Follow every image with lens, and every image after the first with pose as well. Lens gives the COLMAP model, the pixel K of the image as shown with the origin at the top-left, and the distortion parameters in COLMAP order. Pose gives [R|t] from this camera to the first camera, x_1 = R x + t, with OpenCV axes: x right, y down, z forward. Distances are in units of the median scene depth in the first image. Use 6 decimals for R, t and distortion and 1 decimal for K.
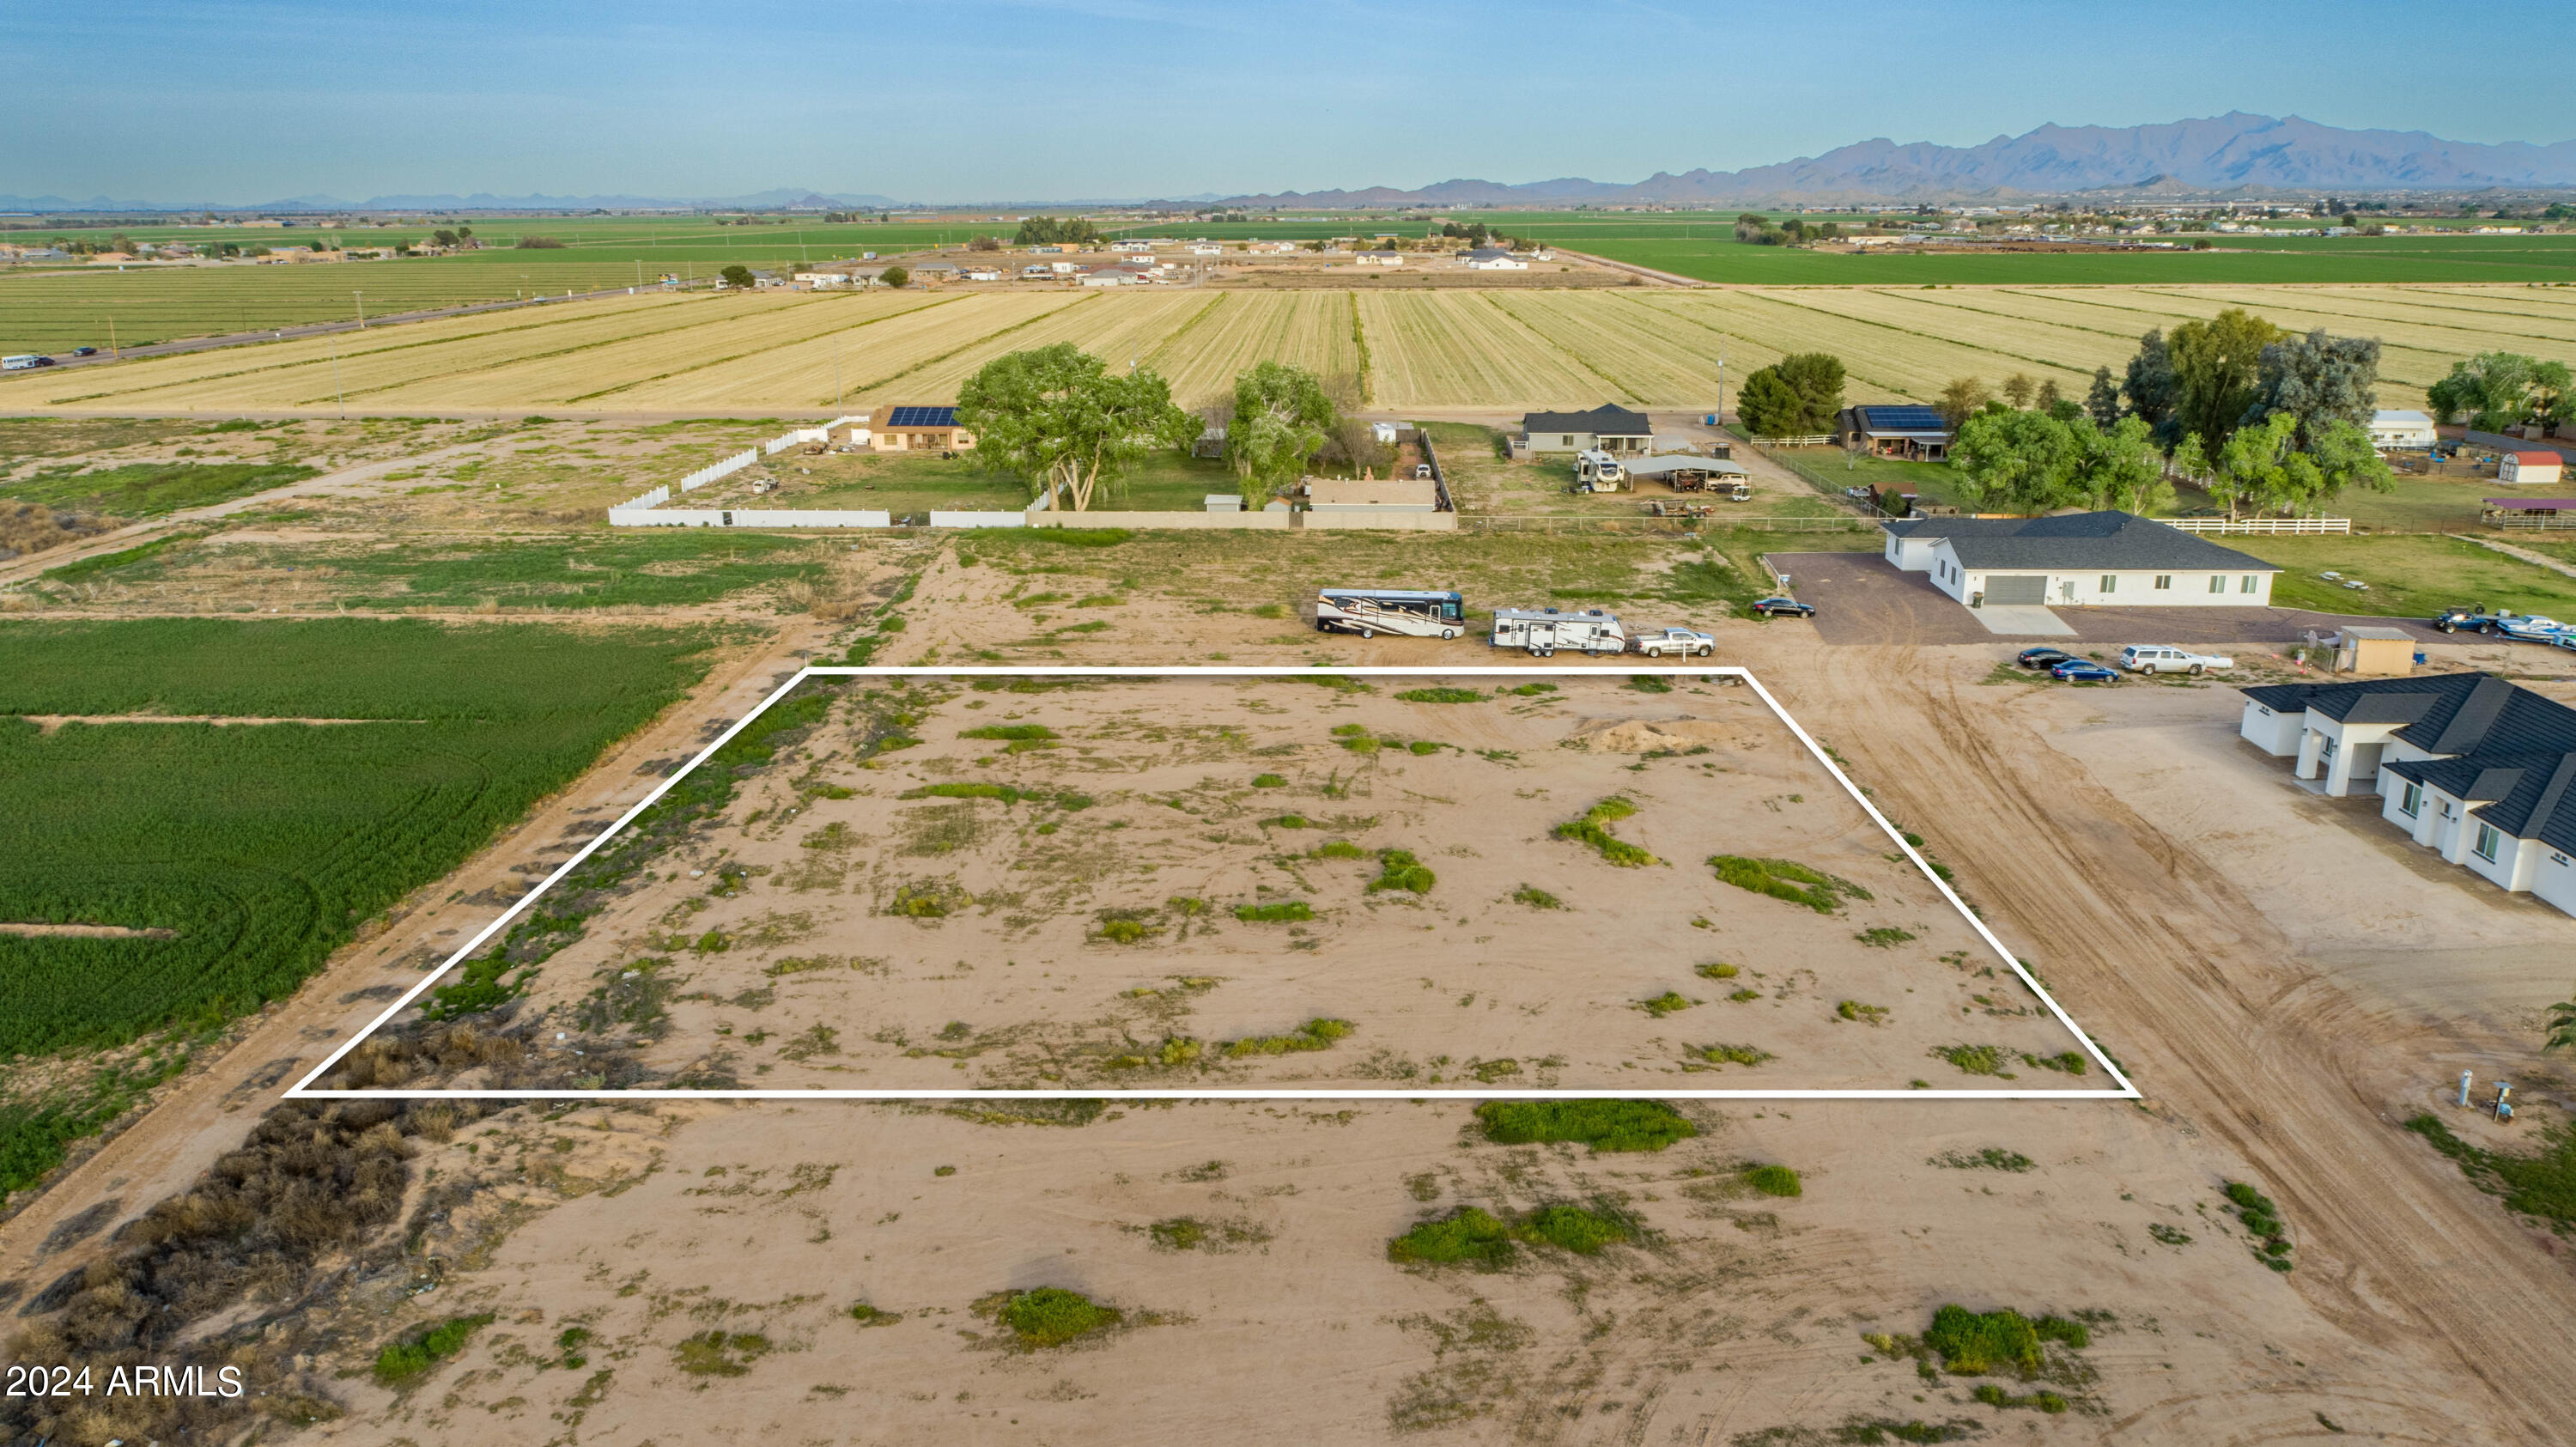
lens RADIAL K [[1763.9, 0, 1288.0], [0, 1763.9, 723.5], [0, 0, 1]] dist [-0.008860, 0.004681]
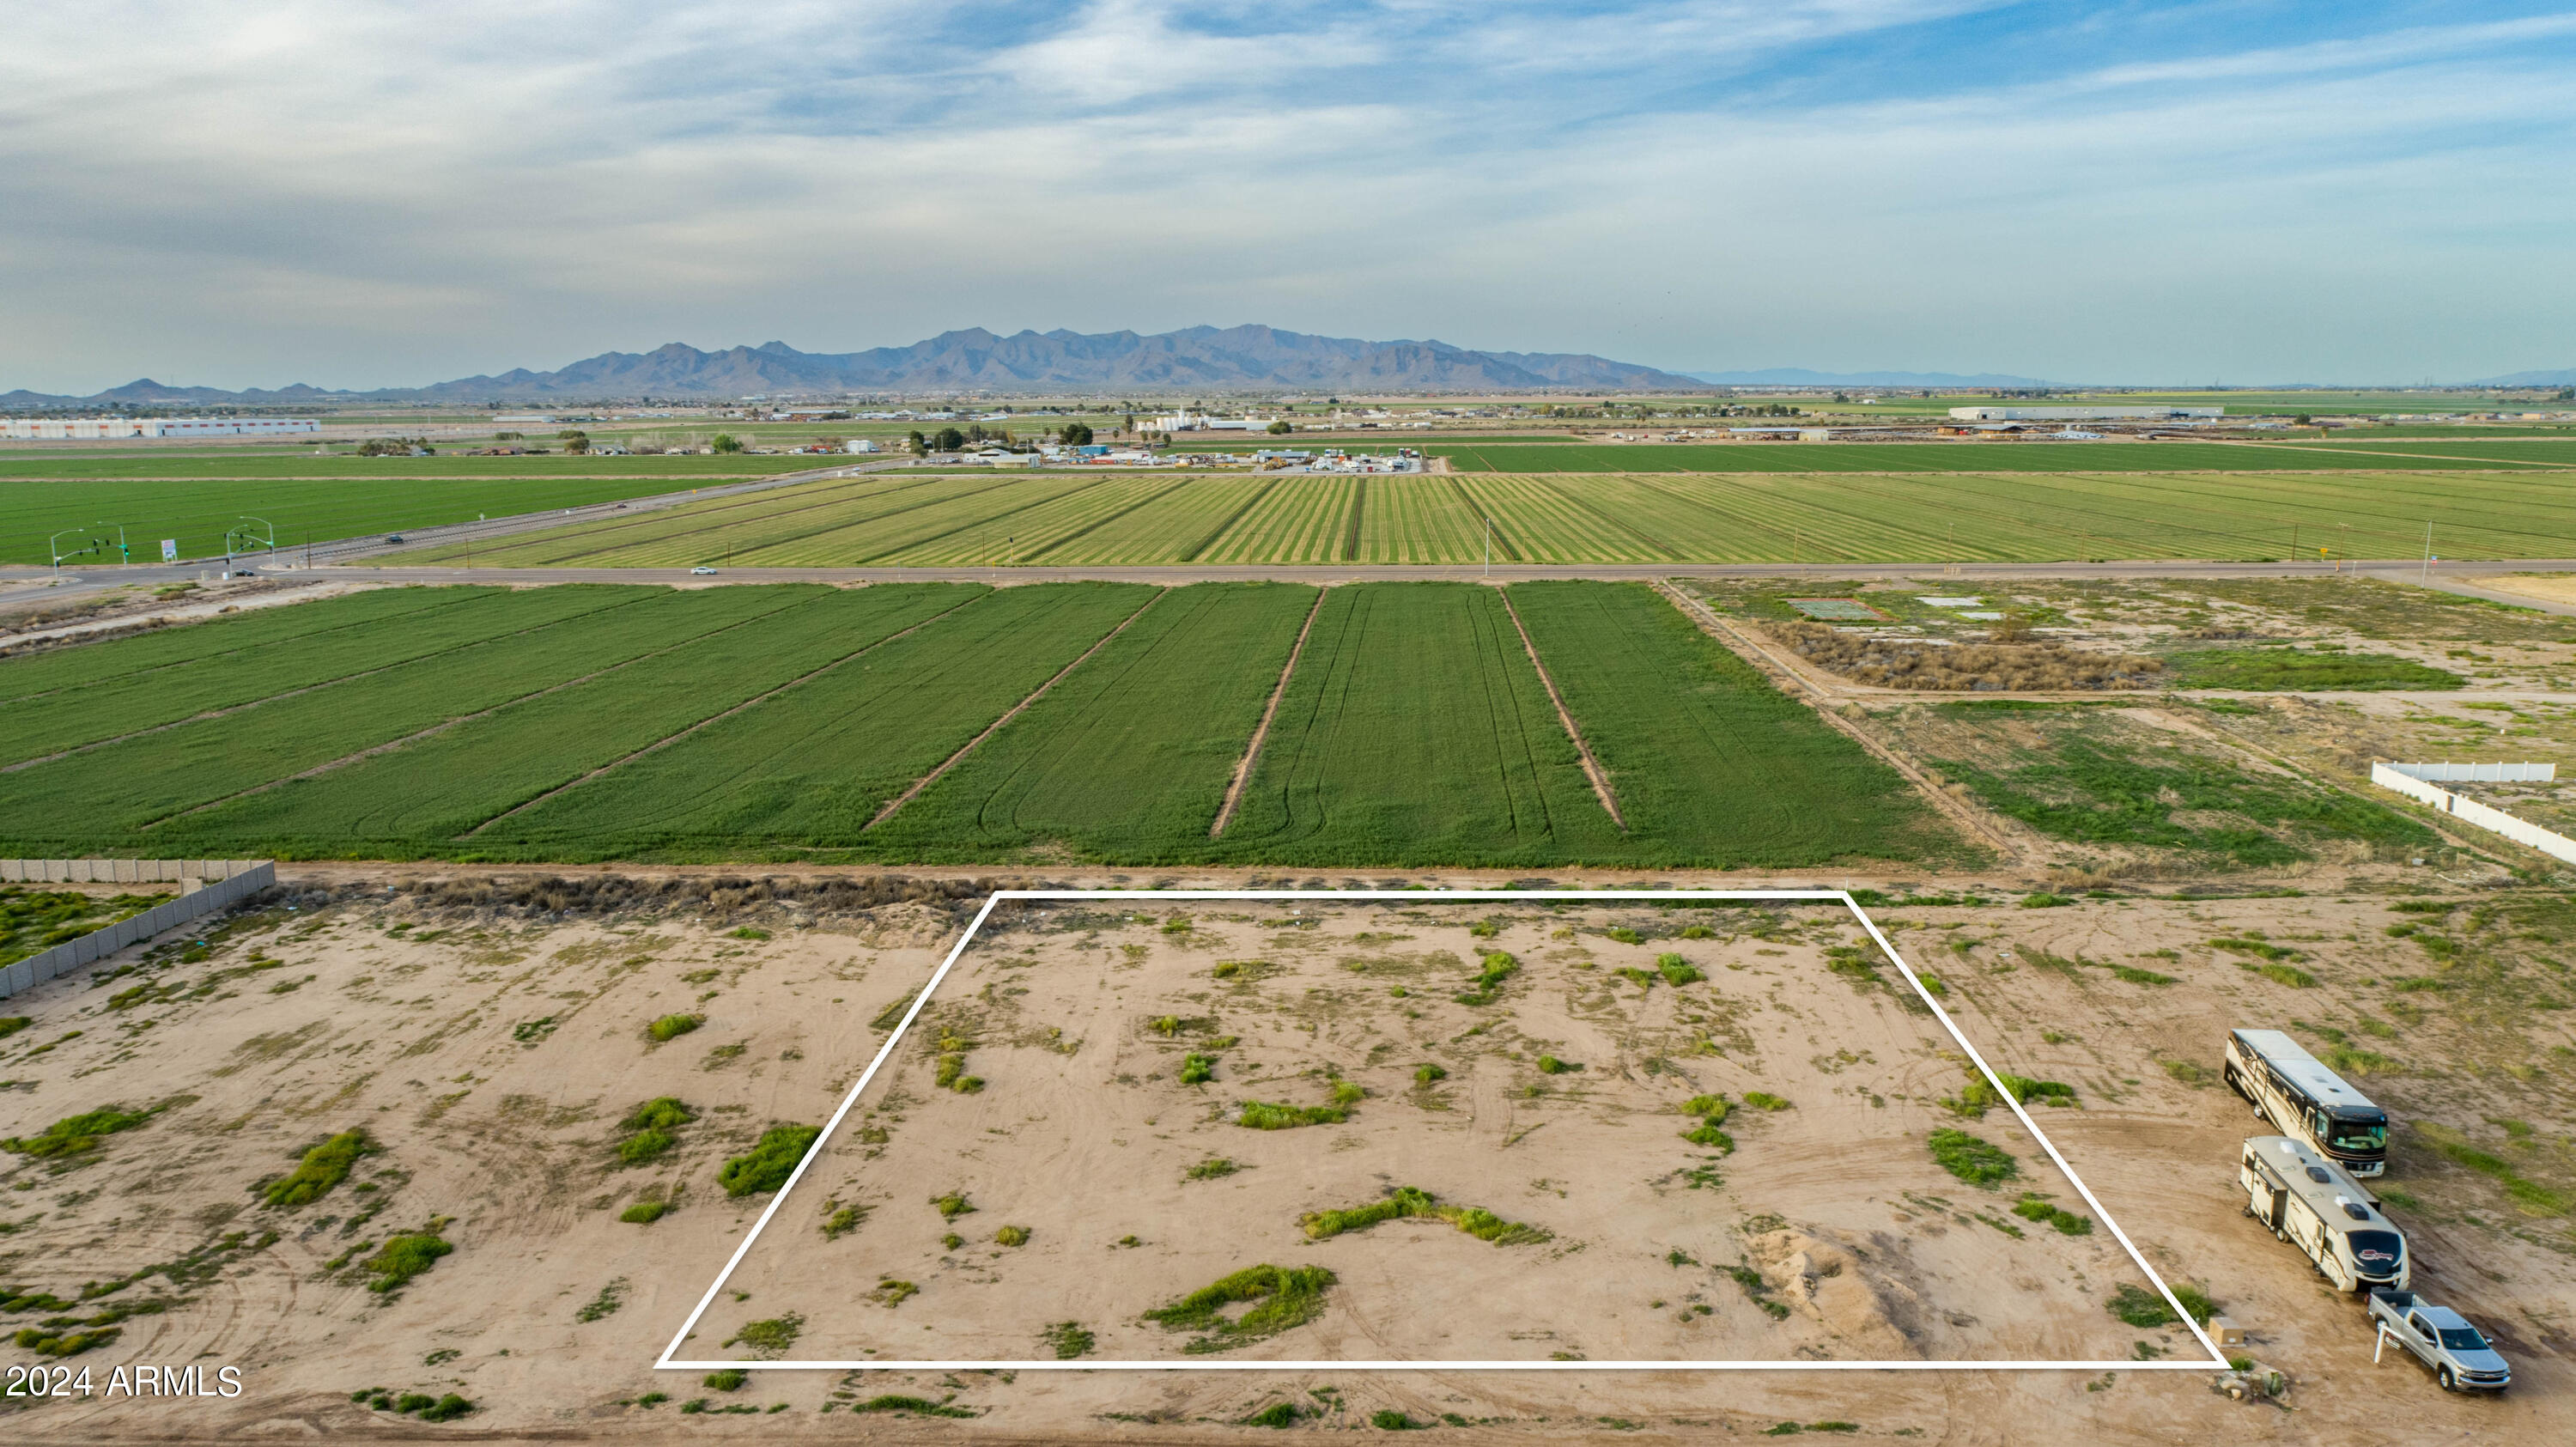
lens RADIAL K [[1752.0, 0, 1283.4], [0, 1752.0, 698.1], [0, 0, 1]] dist [-0.010819, 0.009281]
pose [[-0.020090, 0.175485, -0.984277, 0.881444], [-0.276504, 0.945103, 0.174144, -0.276571], [0.960803, 0.275655, 0.029535, 0.777409]]
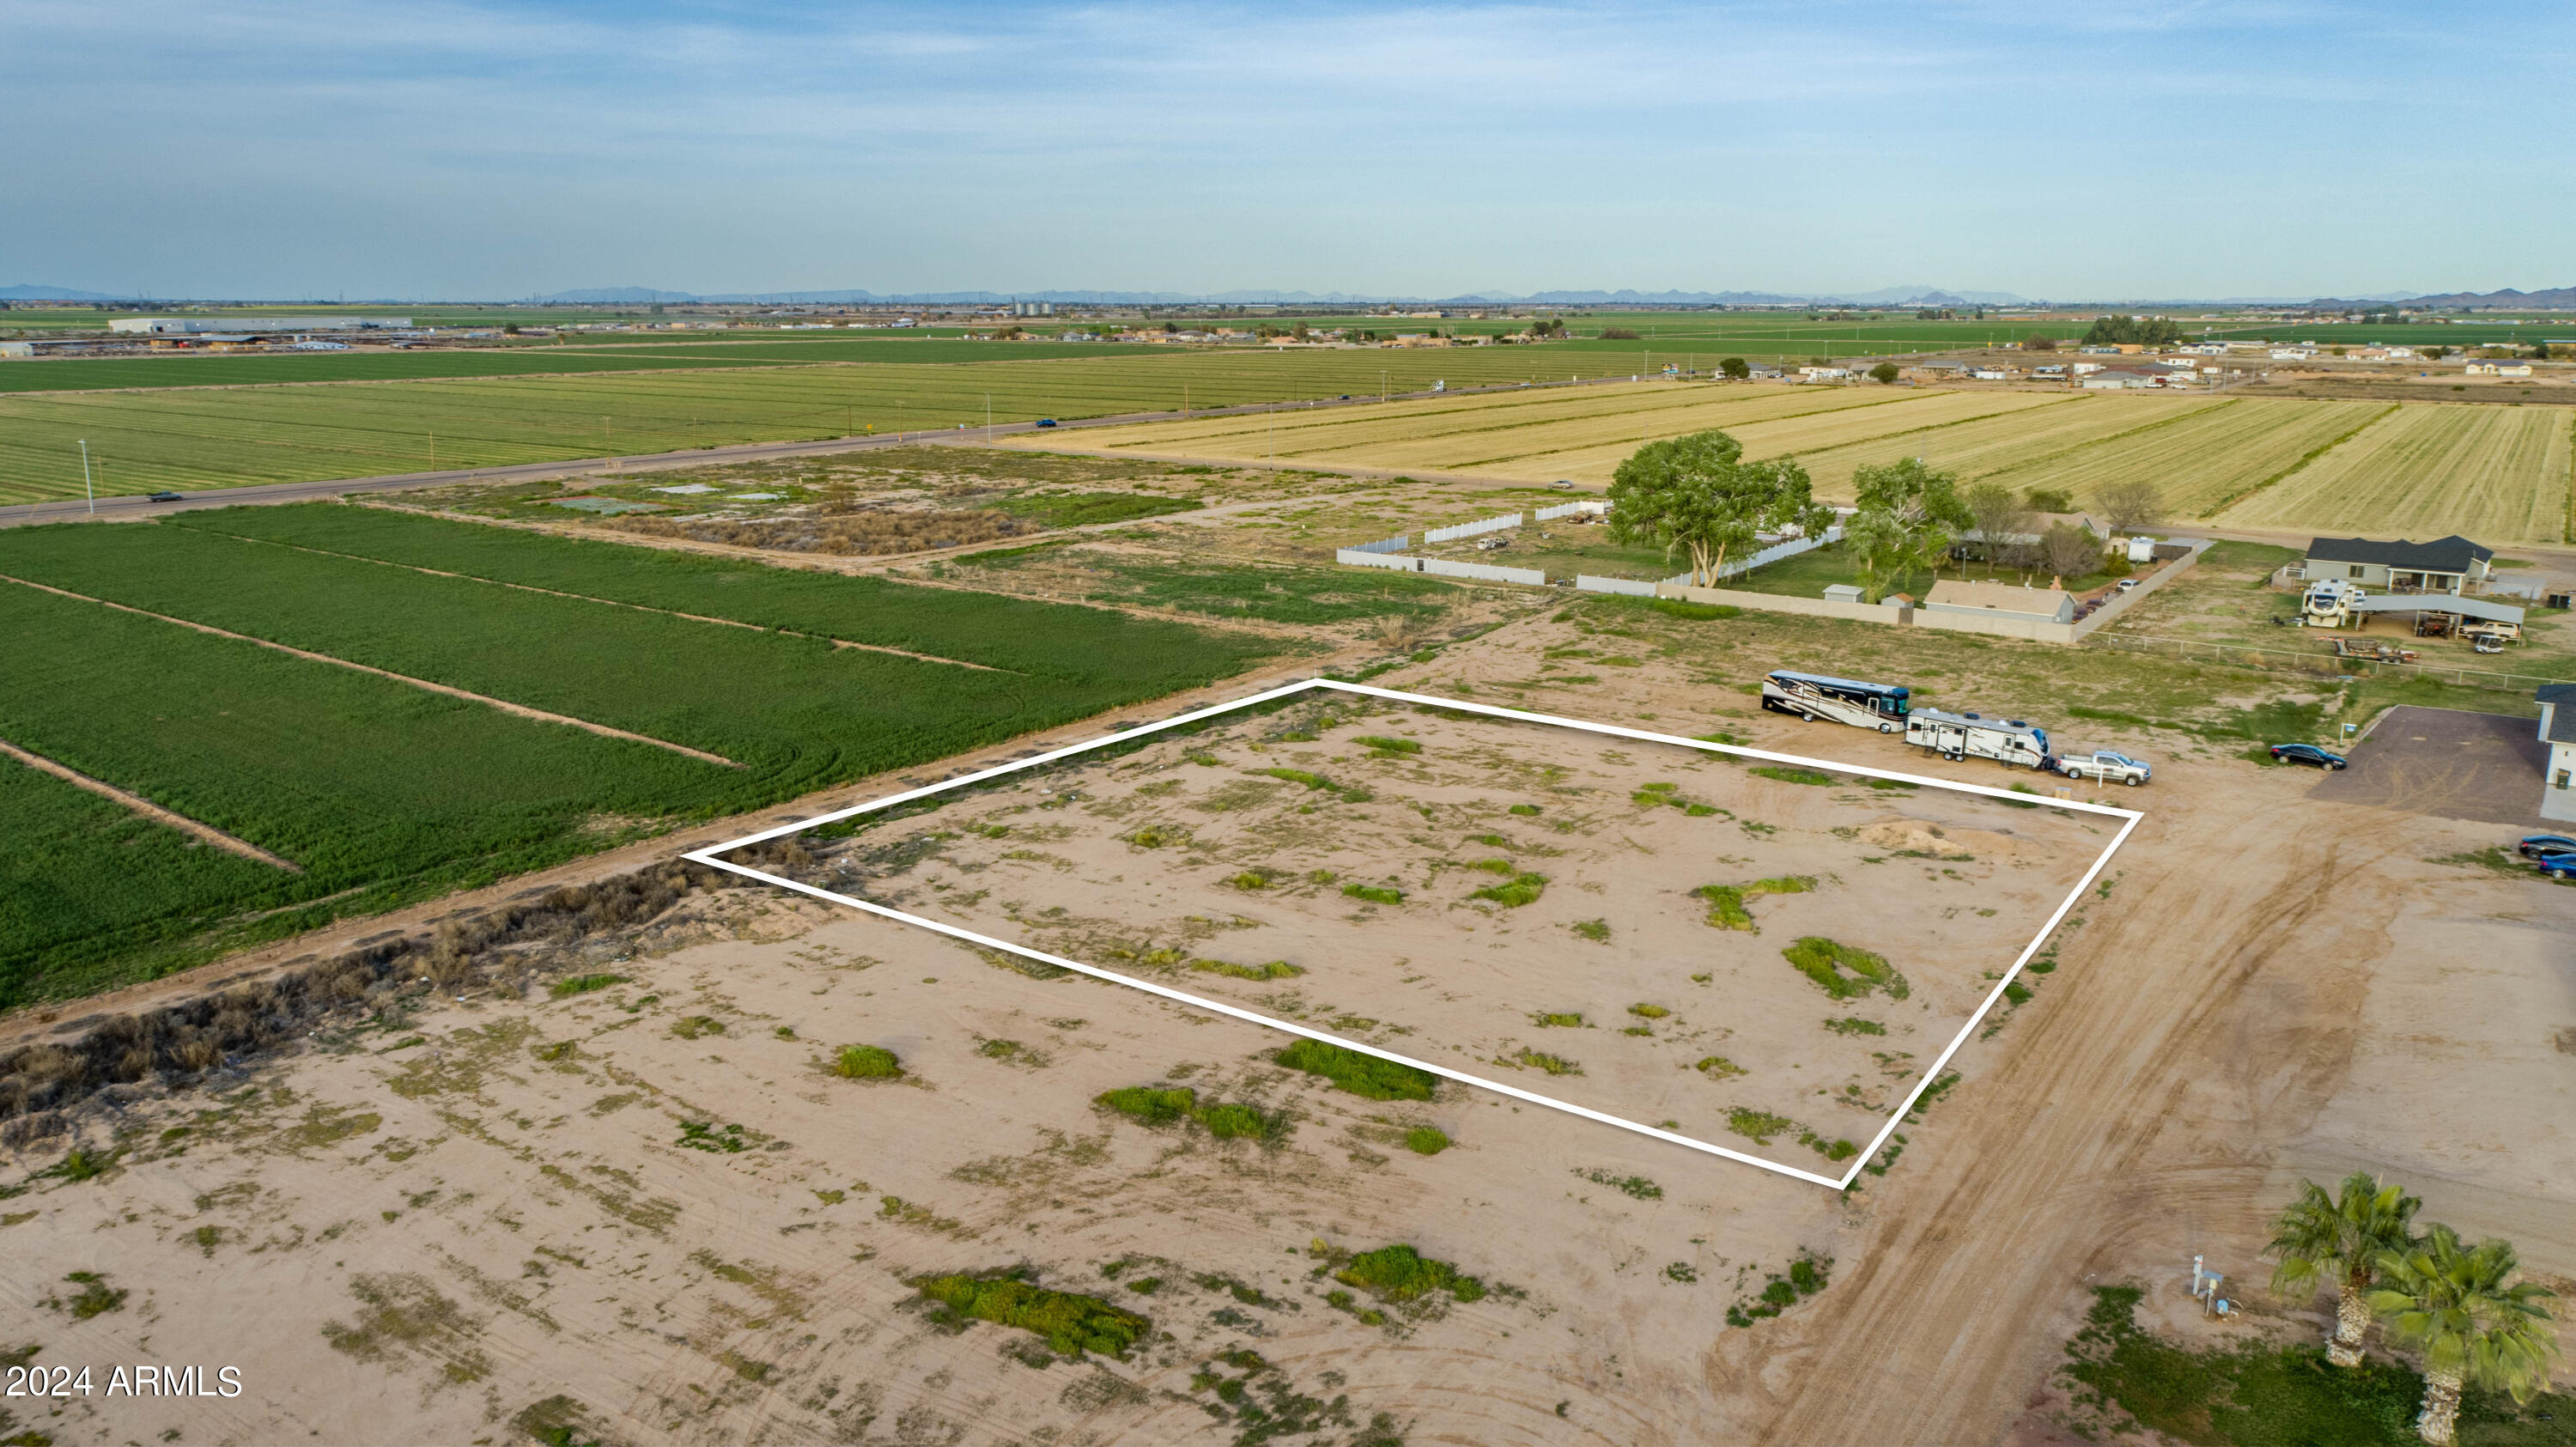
lens RADIAL K [[1752.0, 0, 1283.4], [0, 1752.0, 698.1], [0, 0, 1]] dist [-0.010819, 0.009281]
pose [[0.823255, 0.129088, -0.552799, 0.469466], [-0.163768, 0.986406, -0.013550, 0.002596], [0.543535, 0.101686, 0.833204, -0.020467]]
